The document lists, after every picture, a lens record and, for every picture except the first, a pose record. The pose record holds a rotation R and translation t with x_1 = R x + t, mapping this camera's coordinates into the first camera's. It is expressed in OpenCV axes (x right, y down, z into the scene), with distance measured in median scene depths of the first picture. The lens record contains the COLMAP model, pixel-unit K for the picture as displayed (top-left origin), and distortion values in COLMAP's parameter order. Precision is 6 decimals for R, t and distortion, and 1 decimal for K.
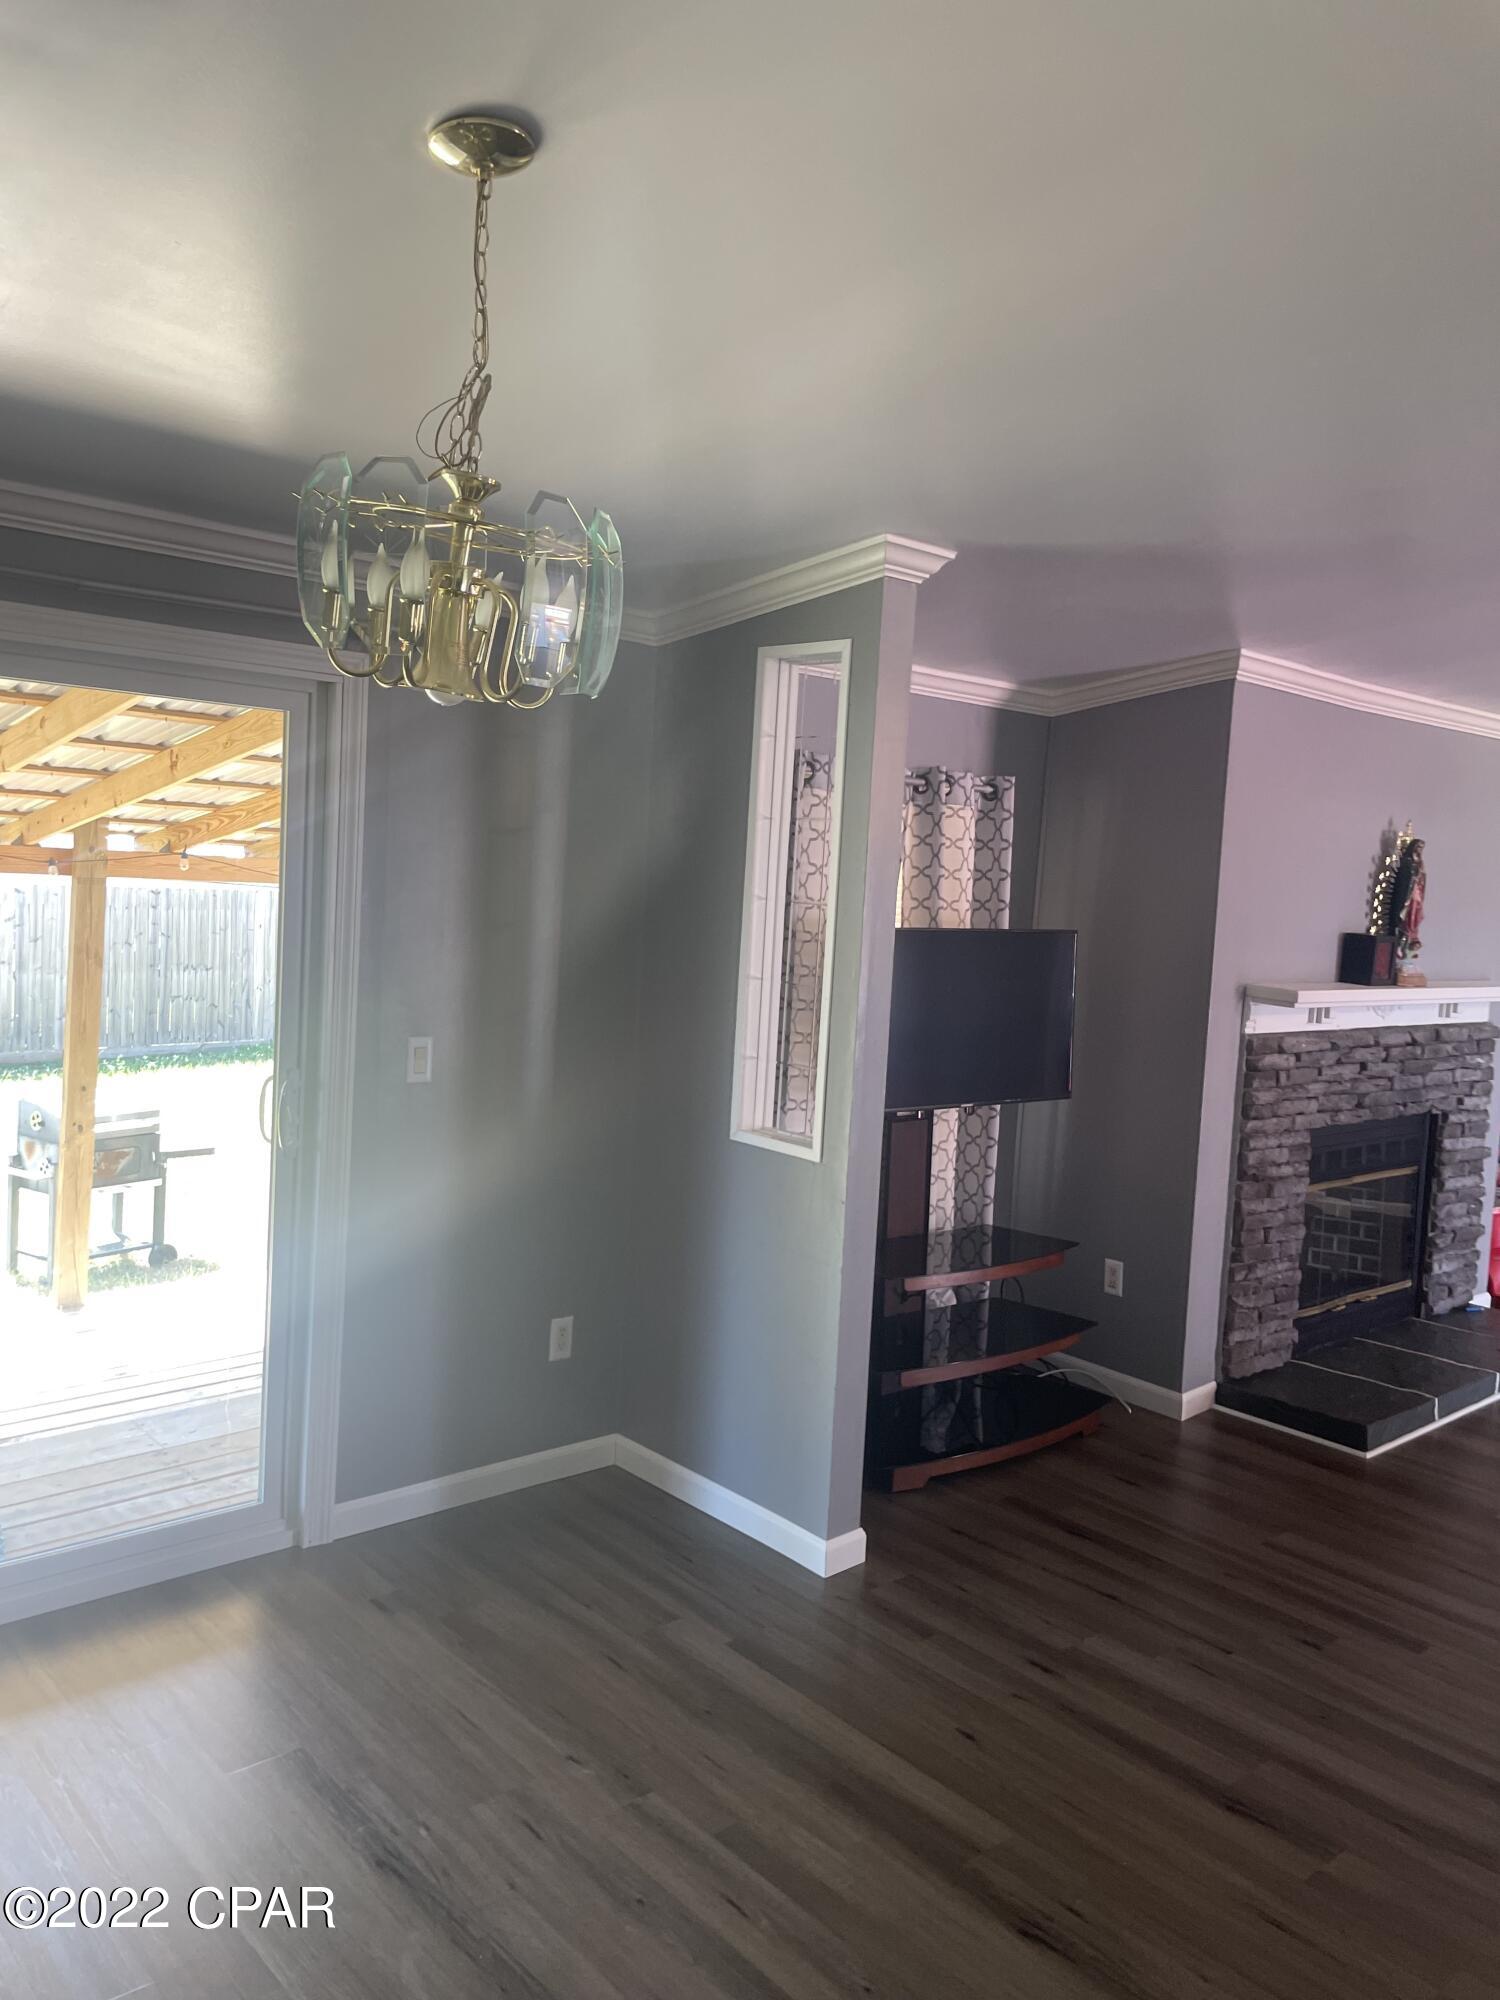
lens RADIAL K [[1515.3, 0, 775.7], [0, 1515.3, 980.0], [0, 0, 1]] dist [0.075775, -0.105547]
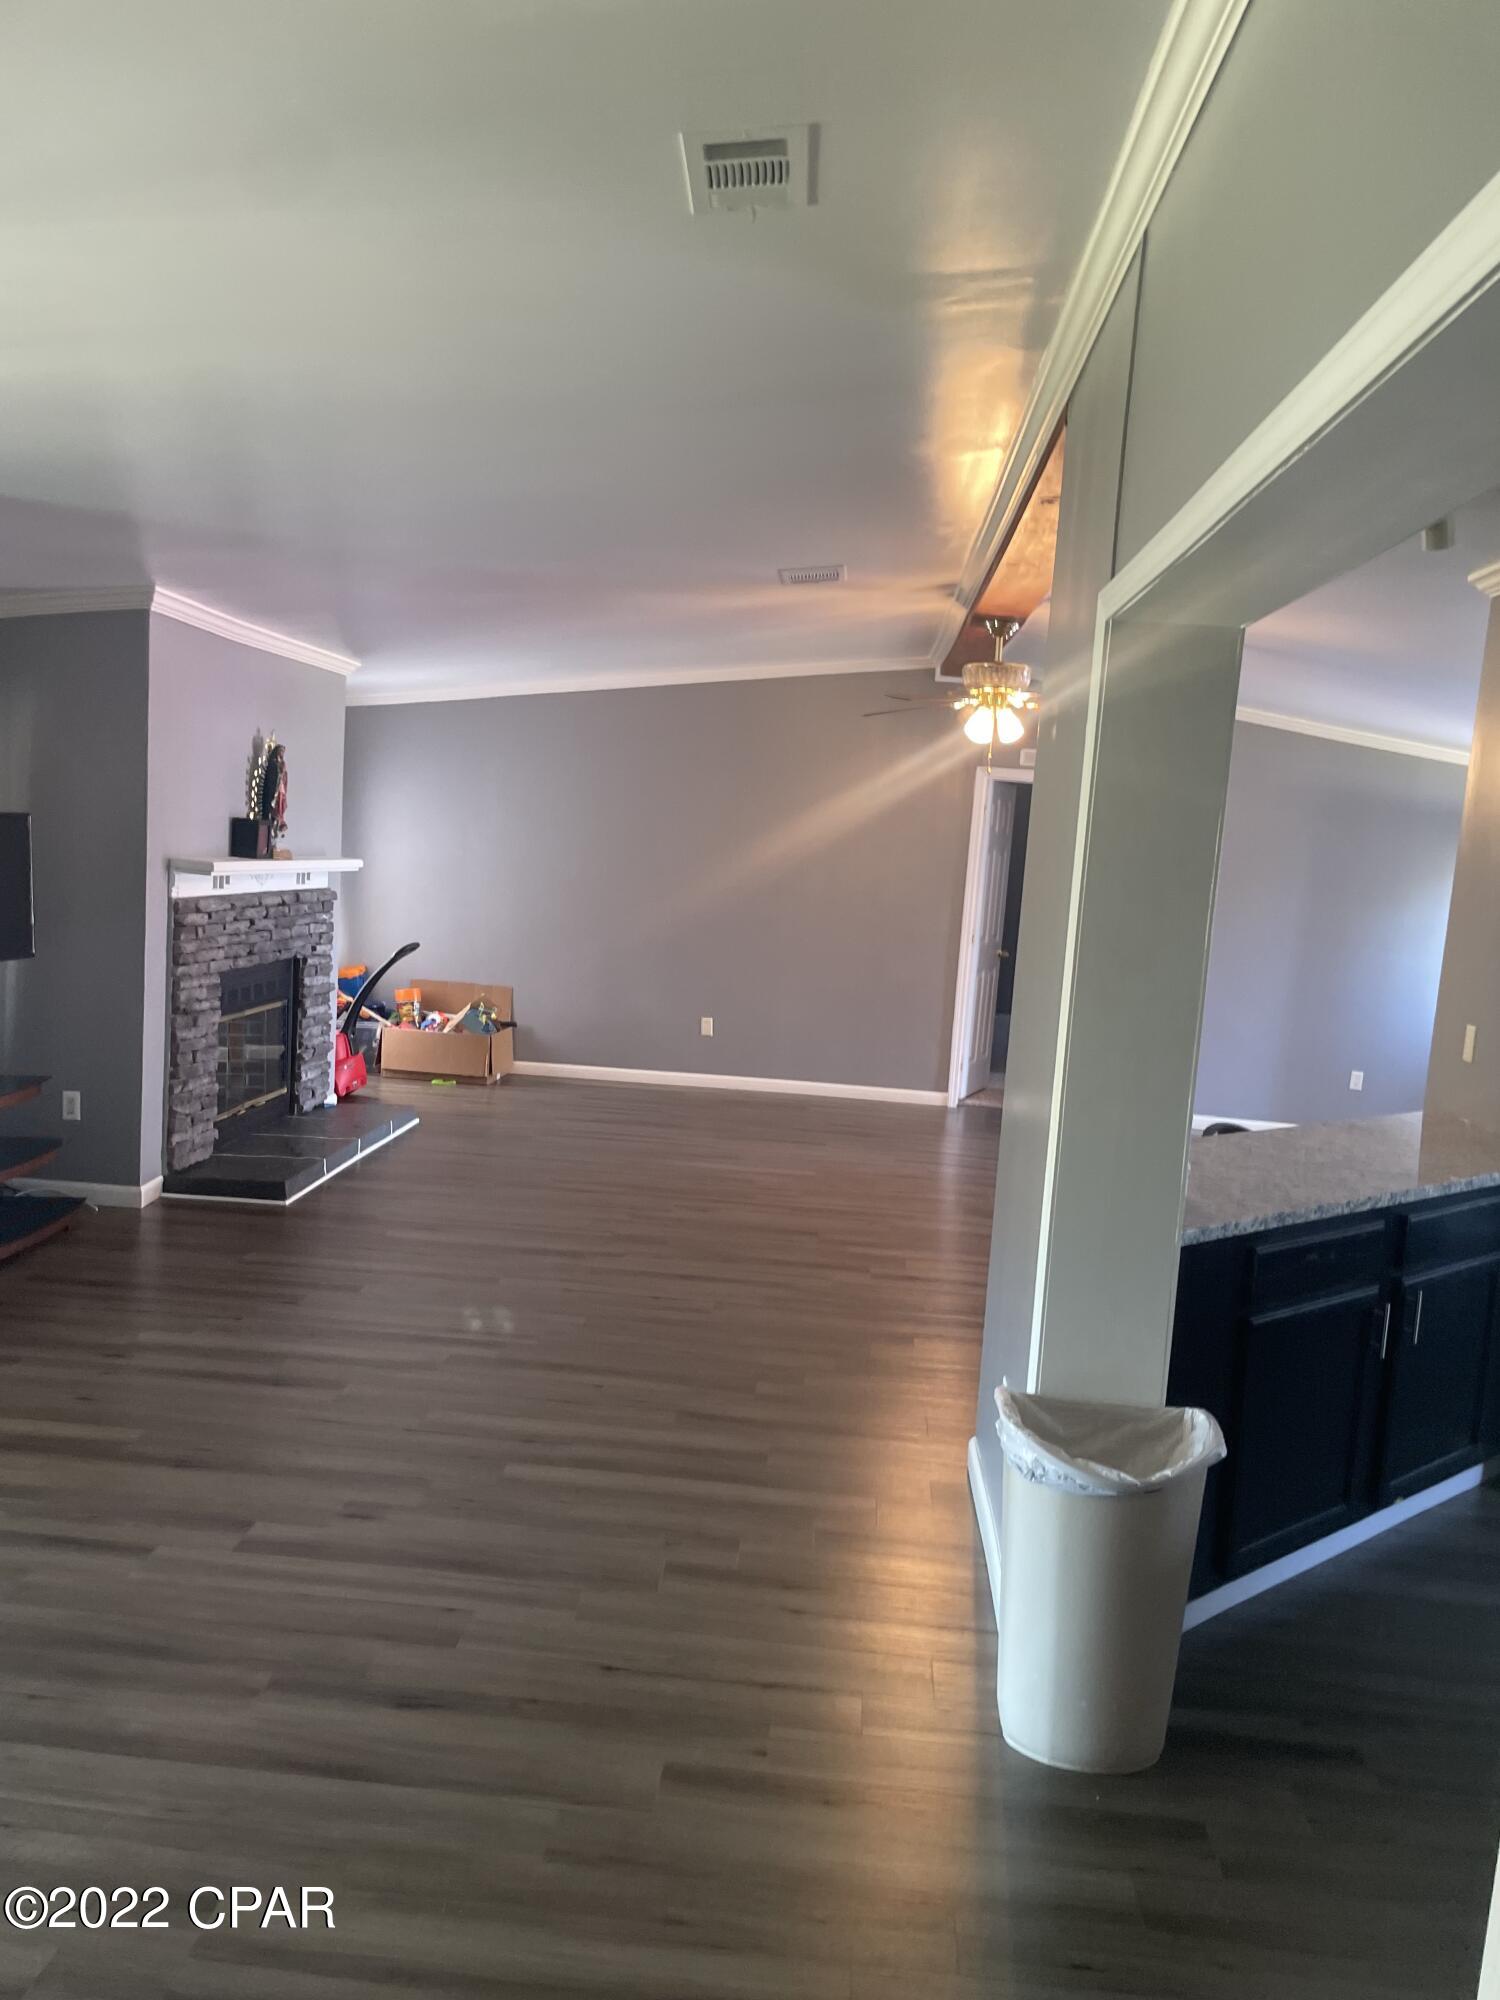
lens RADIAL K [[1515.3, 0, 754.9], [0, 1515.3, 1003.8], [0, 0, 1]] dist [0.075775, -0.105547]
pose [[0.719964, -0.083410, 0.688981, -0.209068], [0.024443, 0.995183, 0.094938, 0.013780], [-0.693581, -0.051511, 0.718535, -0.227464]]
